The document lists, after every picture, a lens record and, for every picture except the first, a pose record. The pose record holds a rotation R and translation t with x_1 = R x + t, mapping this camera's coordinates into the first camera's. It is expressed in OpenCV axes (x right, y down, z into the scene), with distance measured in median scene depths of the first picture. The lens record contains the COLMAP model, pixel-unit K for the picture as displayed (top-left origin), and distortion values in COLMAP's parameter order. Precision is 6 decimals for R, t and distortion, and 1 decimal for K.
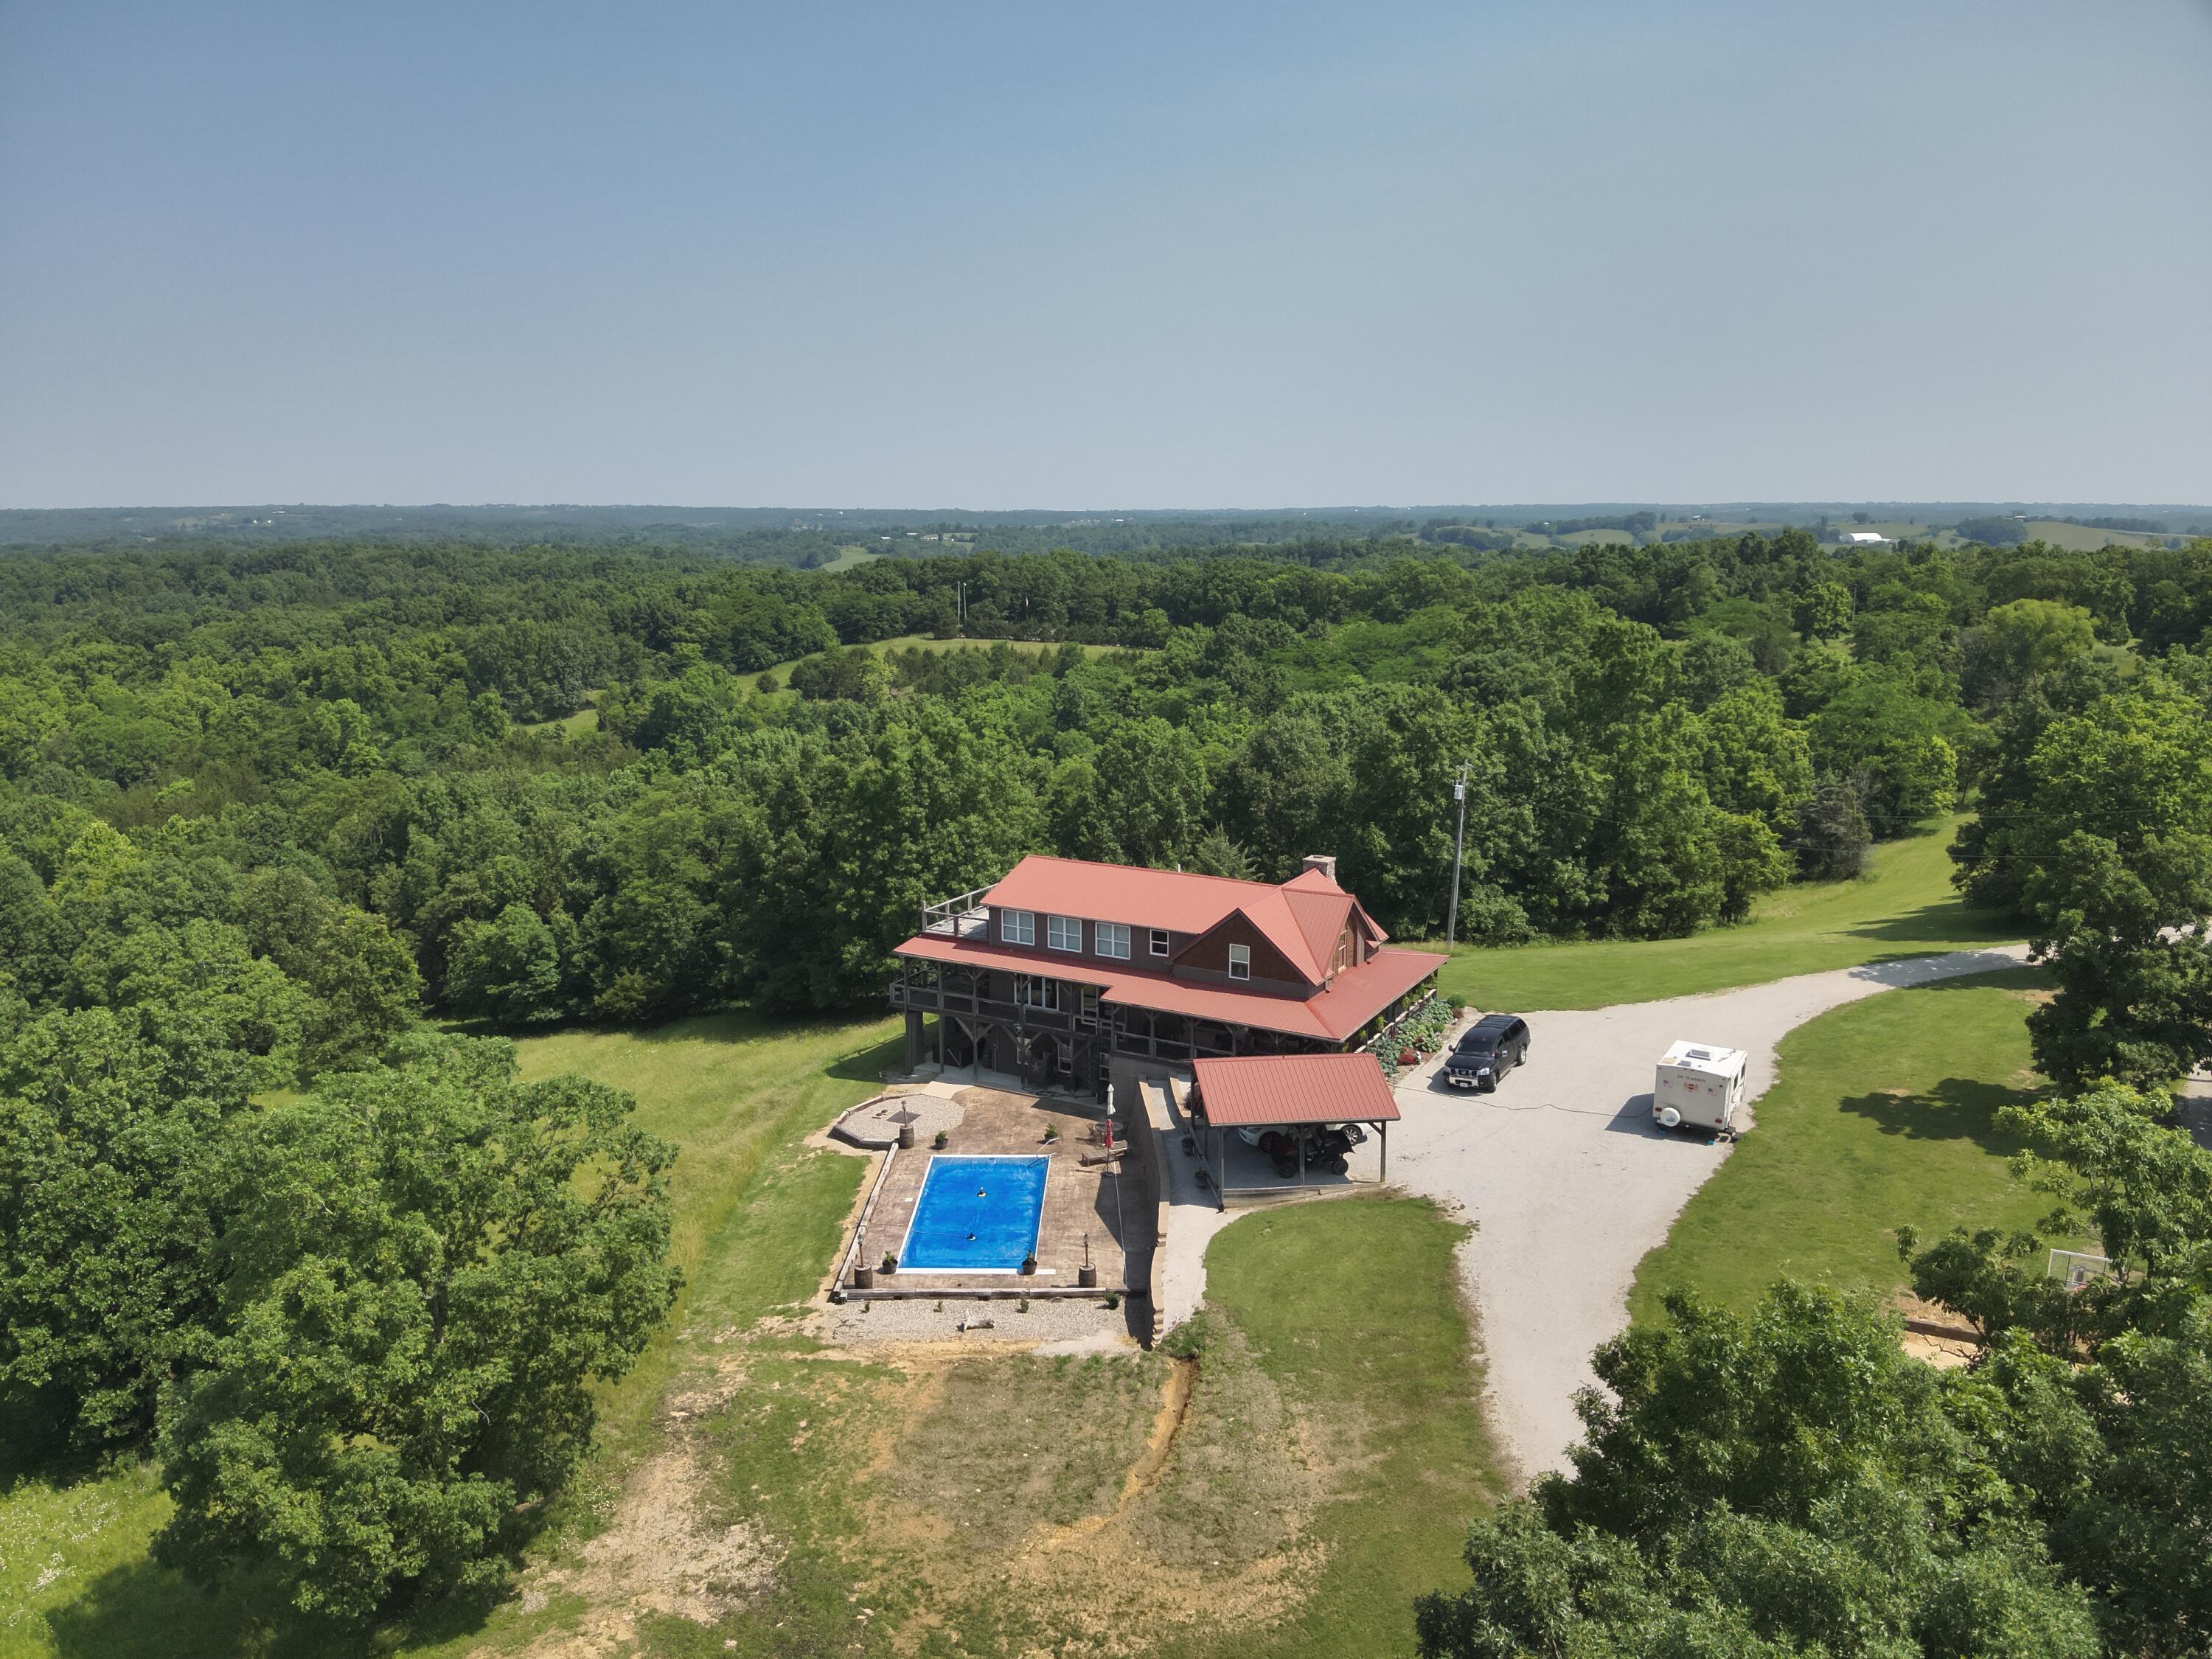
lens RADIAL K [[1578.7, 0, 1106.0], [0, 1578.7, 829.5], [0, 0, 1]] dist [0.182402, -0.002075]
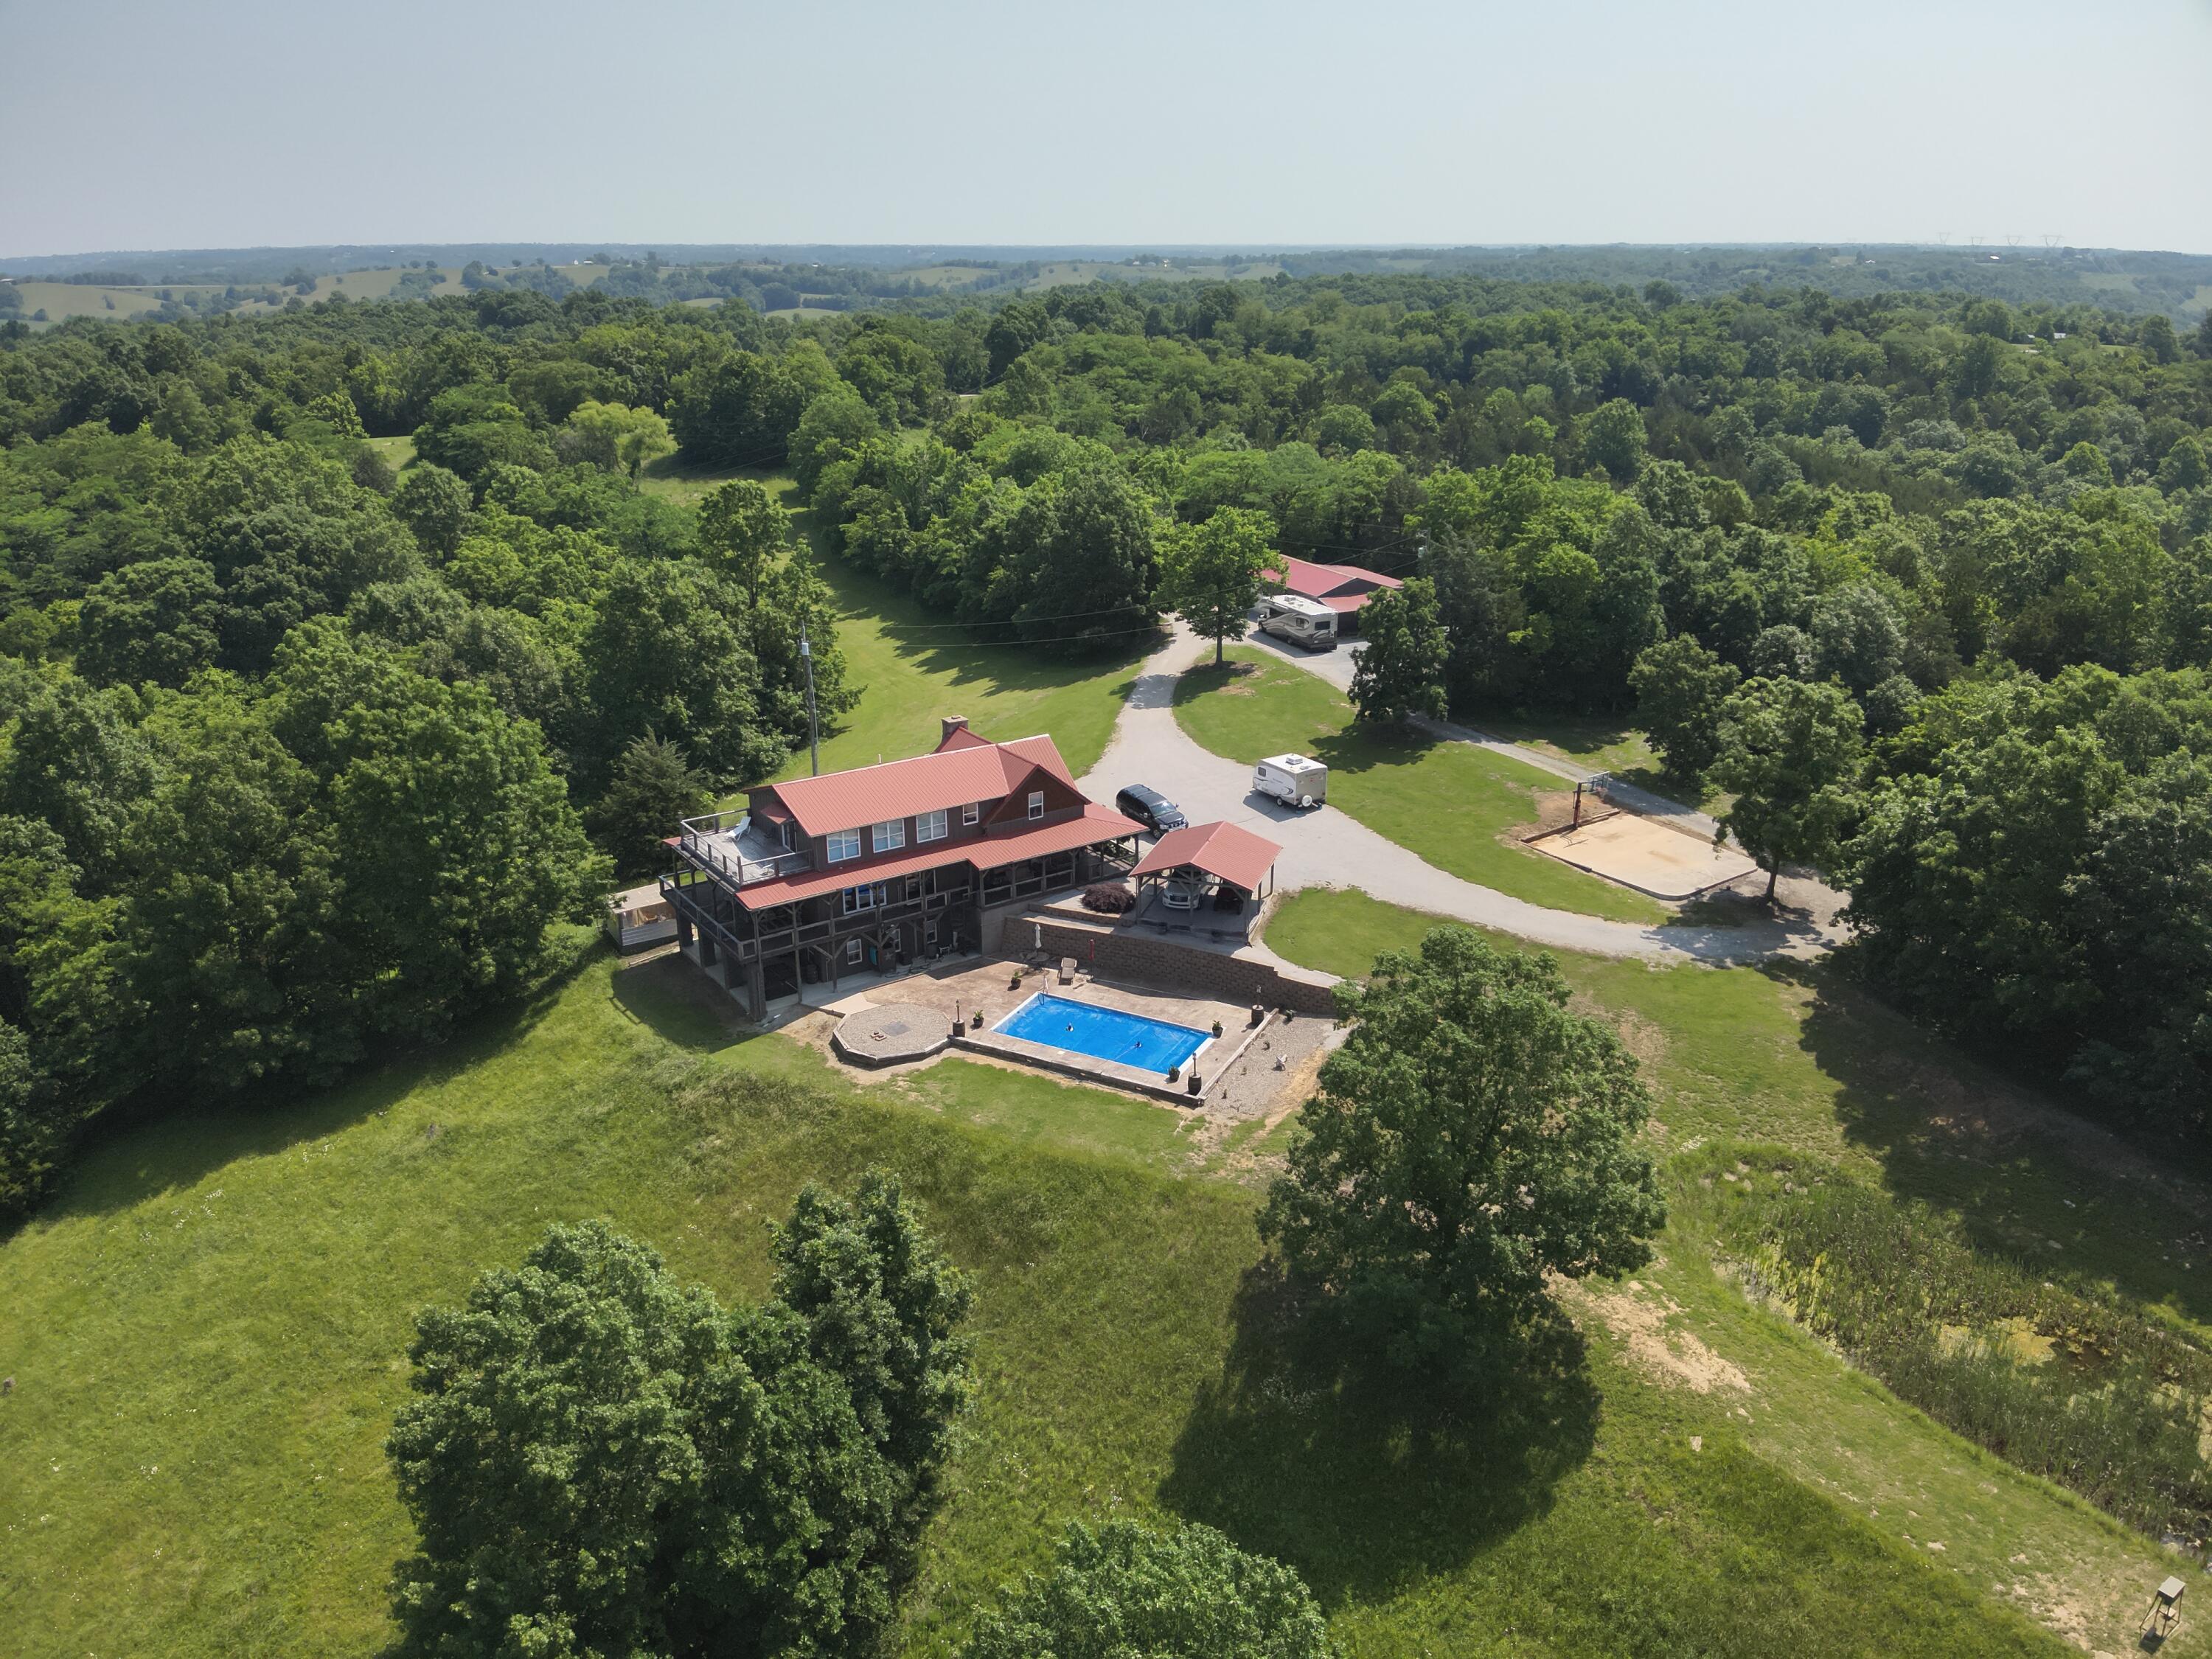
lens RADIAL K [[1578.7, 0, 1106.0], [0, 1578.7, 829.5], [0, 0, 1]] dist [0.182402, -0.002075]
pose [[0.441321, -0.310224, 0.842019, -1.138678], [0.174089, 0.950112, 0.258805, -0.256695], [-0.880300, 0.032370, 0.473311, 0.397513]]
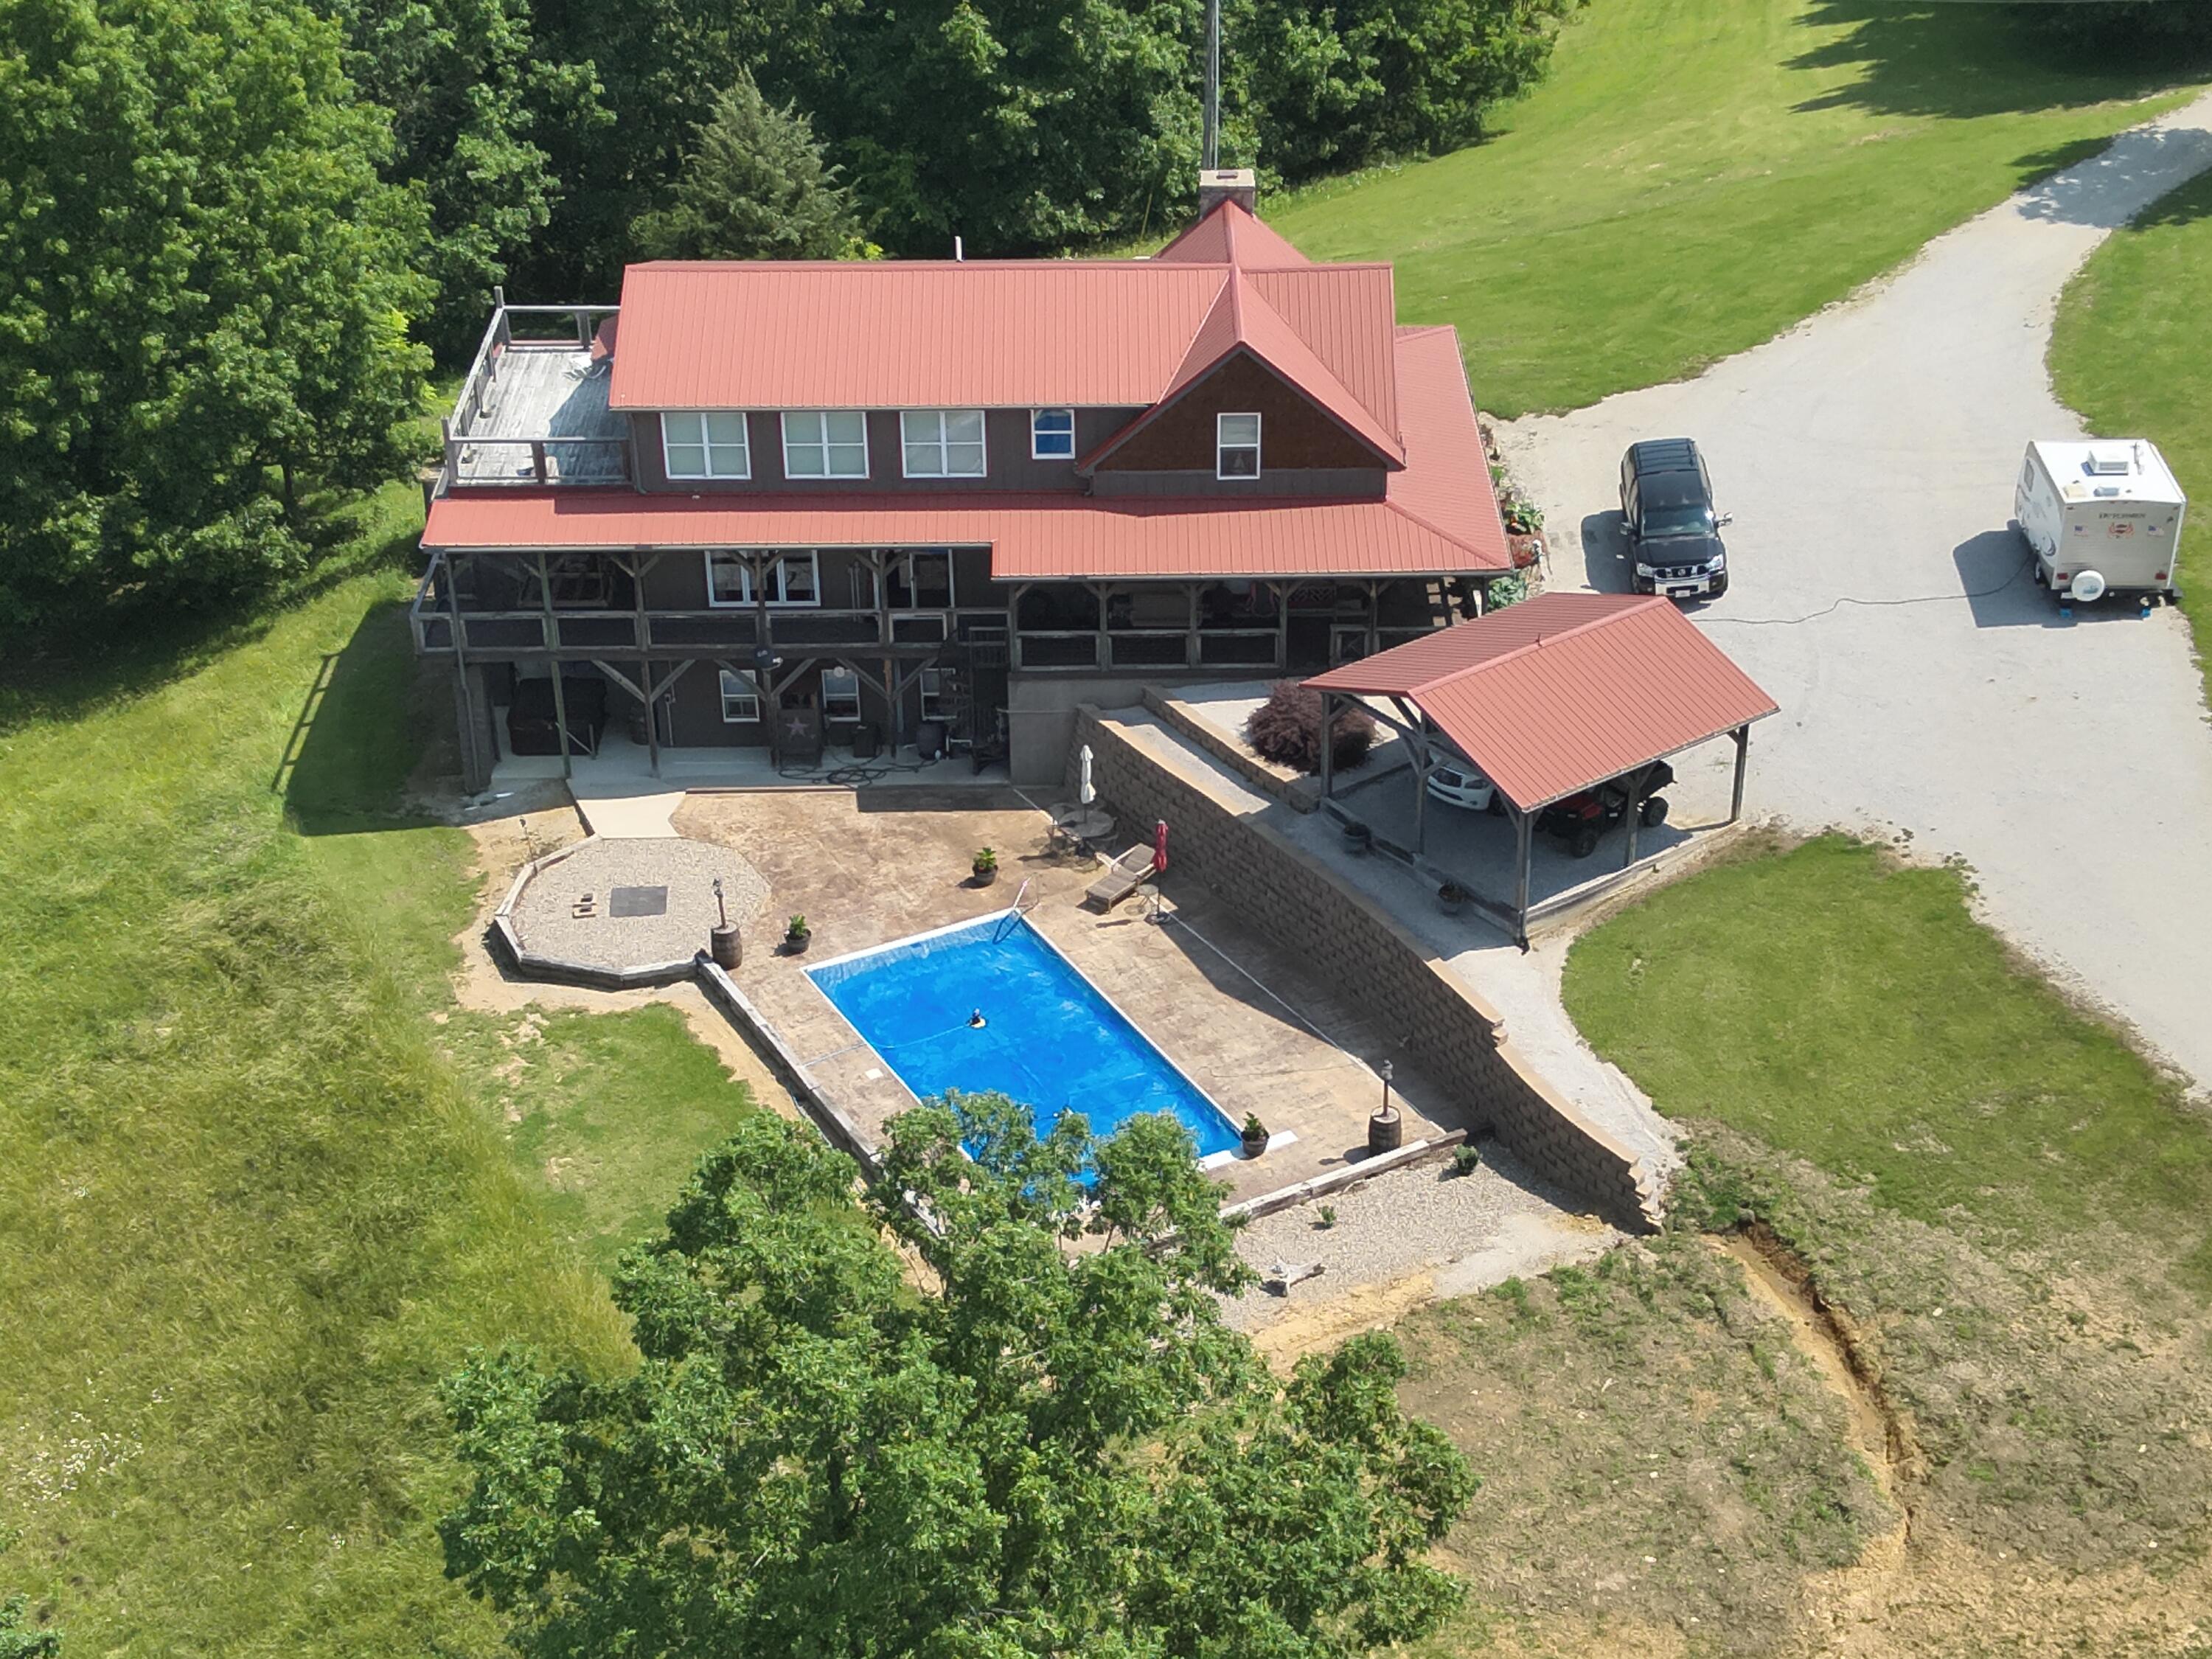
lens RADIAL K [[3484.6, 0, 1106.0], [0, 3484.6, 829.5], [0, 0, 1]] dist [0.290508, -0.039535]
pose [[0.862404, -0.250253, 0.440038, -0.547894], [0.101282, 0.936983, 0.334373, -0.207272], [-0.495986, -0.243796, 0.833404, 0.076198]]
